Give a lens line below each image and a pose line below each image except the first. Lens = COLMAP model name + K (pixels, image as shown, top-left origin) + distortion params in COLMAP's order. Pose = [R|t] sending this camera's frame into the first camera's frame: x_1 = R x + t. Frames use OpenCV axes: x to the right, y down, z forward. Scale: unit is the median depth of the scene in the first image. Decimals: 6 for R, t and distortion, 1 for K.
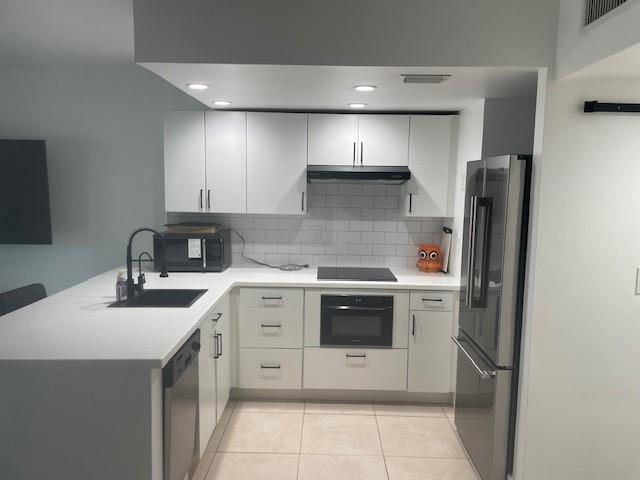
lens RADIAL K [[465.9, 0, 320.0], [0, 465.9, 240.0], [0, 0, 1]] dist [0.057538, -0.085468]
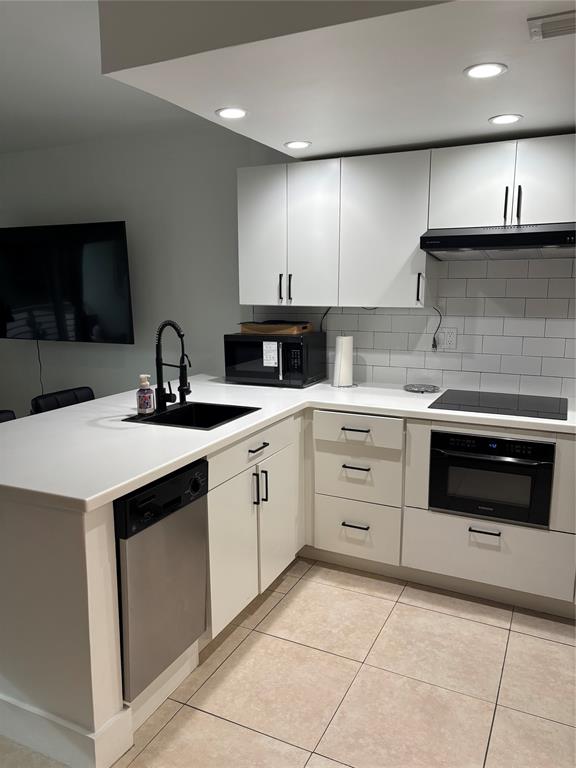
lens RADIAL K [[559.1, 0, 285.5], [0, 559.1, 392.3], [0, 0, 1]] dist [0.057538, -0.085468]
pose [[0.902566, 0.060069, -0.426341, 0.144302], [-0.033199, 0.996981, 0.070187, 0.015721], [0.429270, -0.049194, 0.901836, 0.205832]]
